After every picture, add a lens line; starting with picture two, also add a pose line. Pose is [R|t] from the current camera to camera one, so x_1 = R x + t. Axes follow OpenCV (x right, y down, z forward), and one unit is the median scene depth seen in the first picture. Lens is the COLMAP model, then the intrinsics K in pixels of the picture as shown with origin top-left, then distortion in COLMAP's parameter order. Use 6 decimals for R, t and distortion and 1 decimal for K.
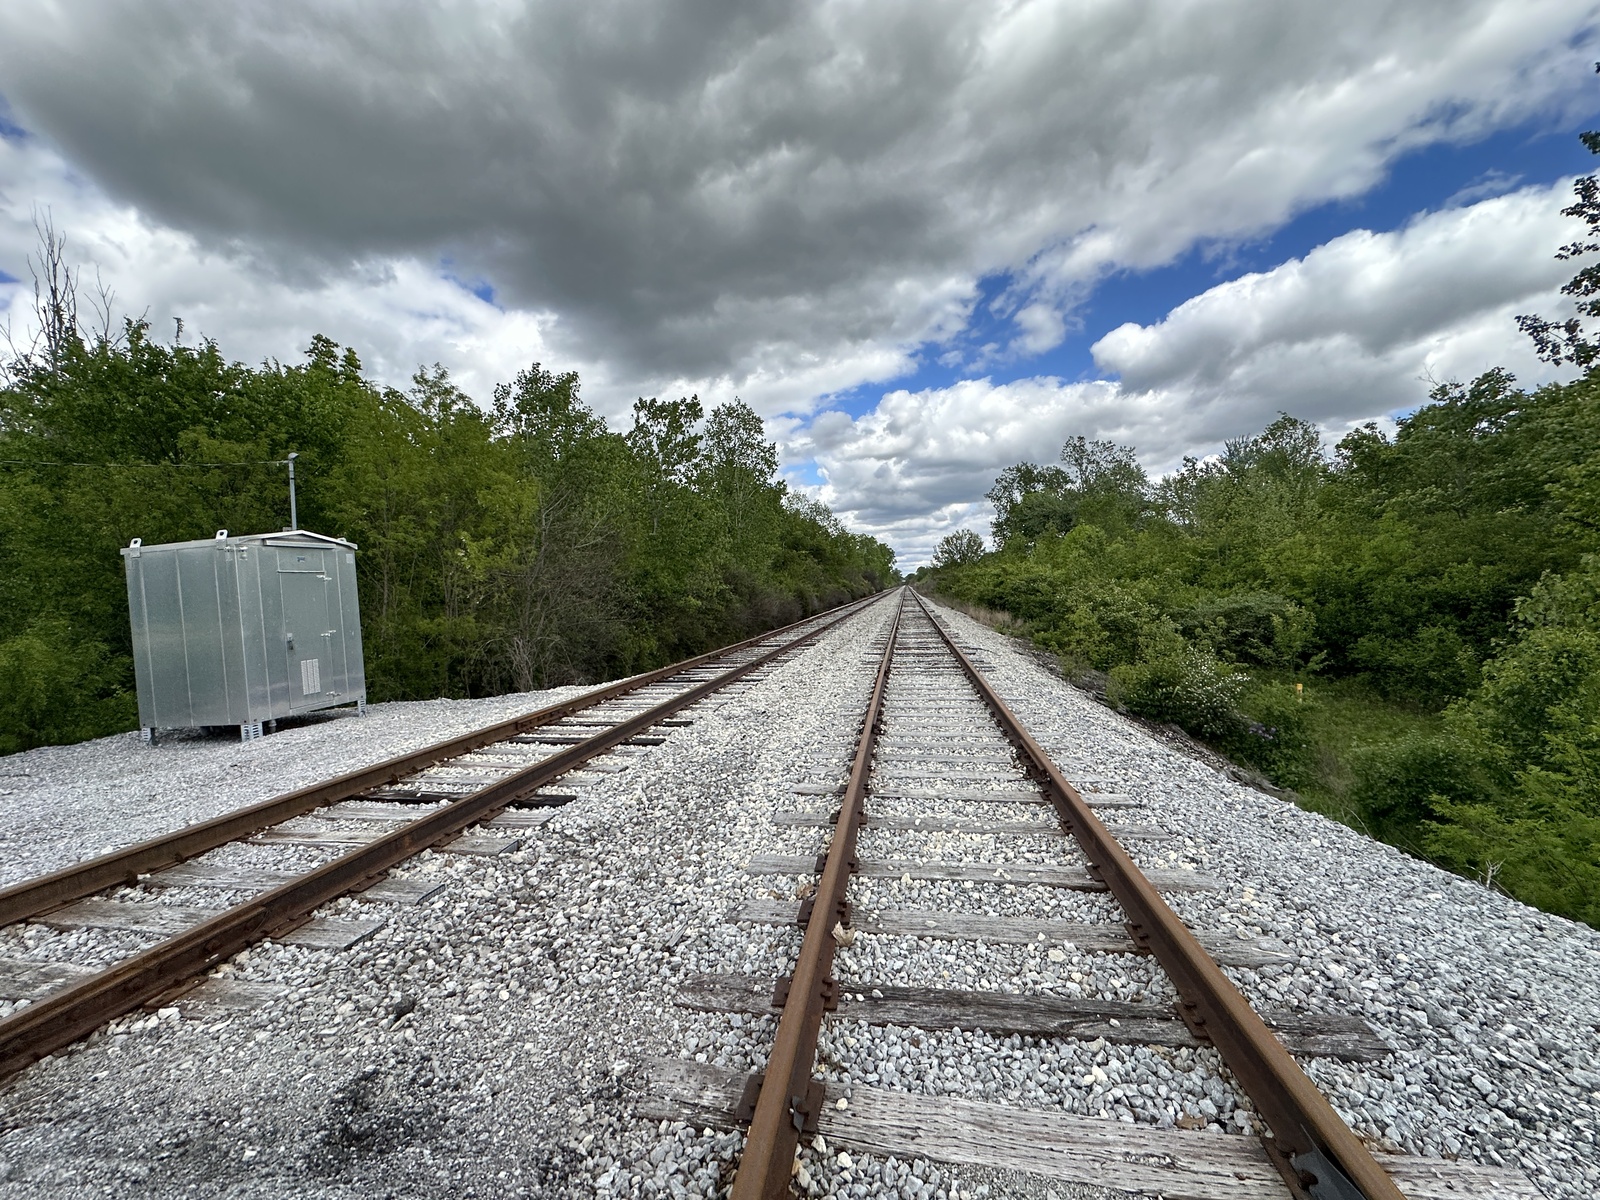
lens RADIAL K [[646.4, 0, 798.3], [0, 646.4, 584.6], [0, 0, 1]] dist [0.000005, 0.000395]
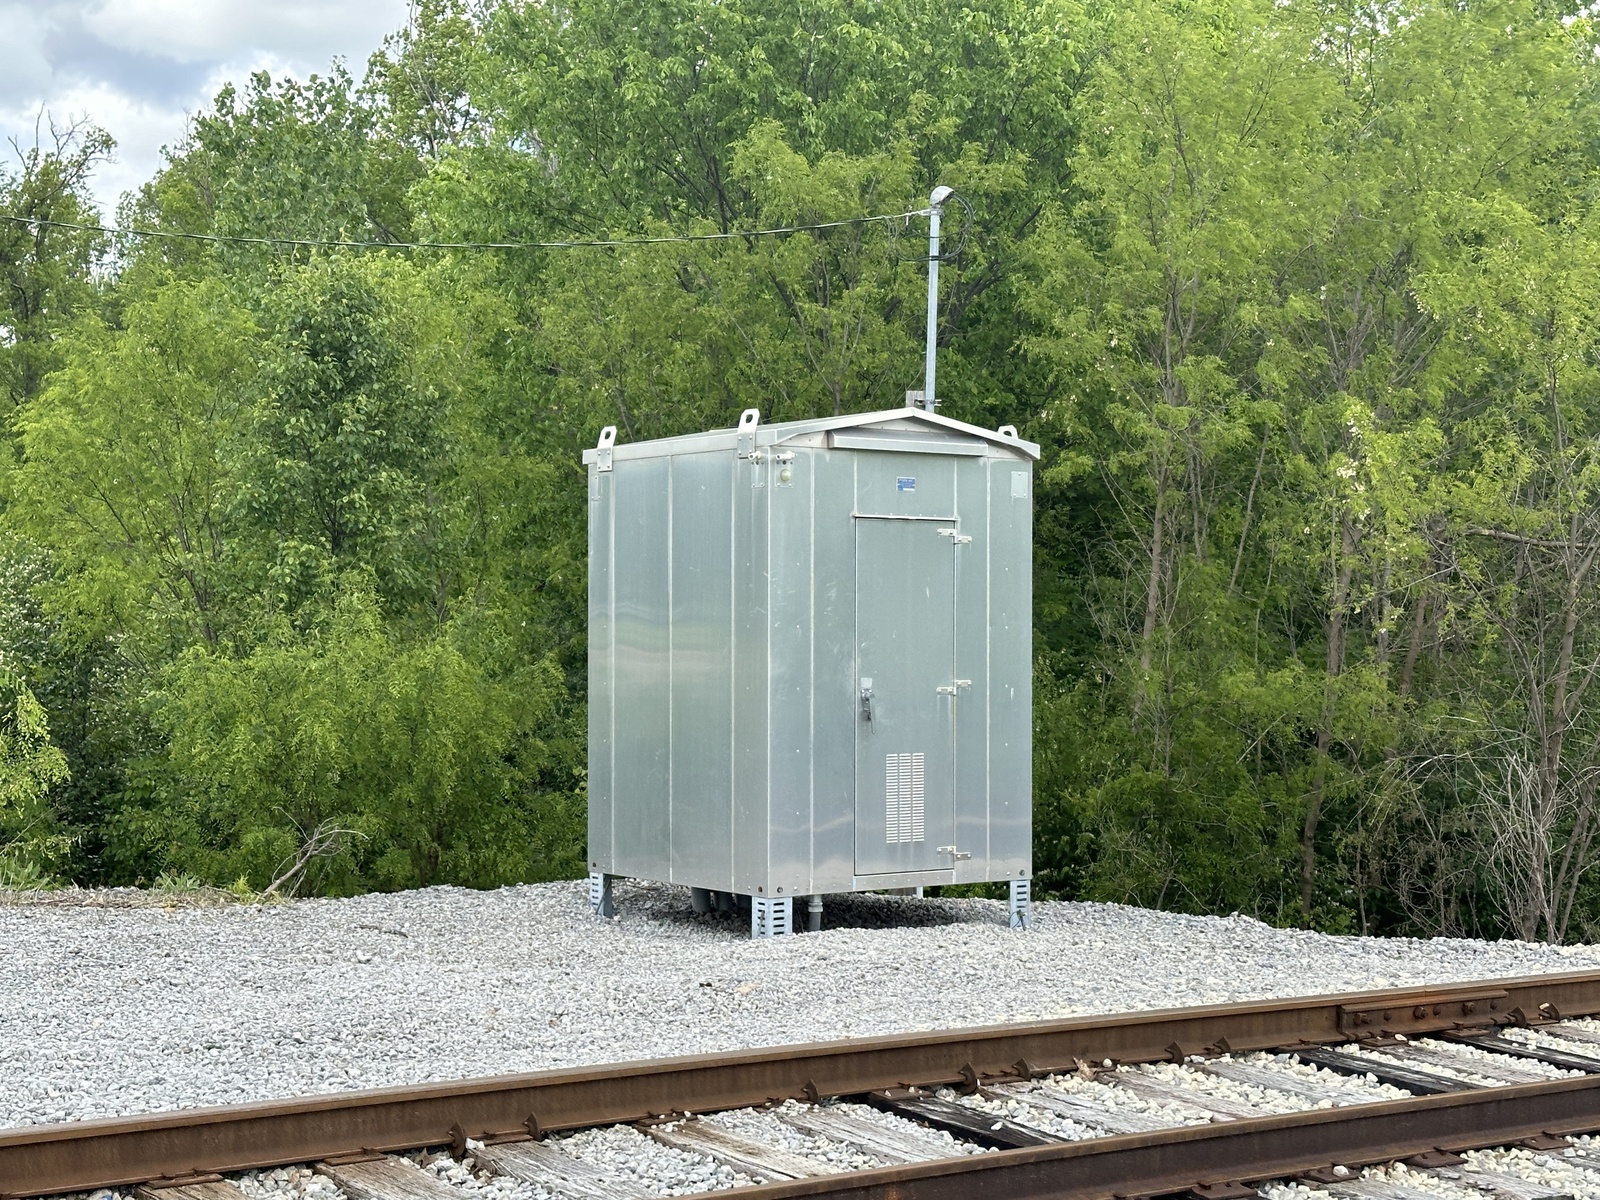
lens RADIAL K [[2523.8, 0, 800.0], [0, 2523.8, 600.0], [0, 0, 1]] dist [0.148587, -0.037483]
pose [[0.720131, 0.059571, -0.691276, 0.221220], [-0.050699, 0.998162, 0.033202, -0.019430], [0.691984, 0.011138, 0.721827, -0.108922]]
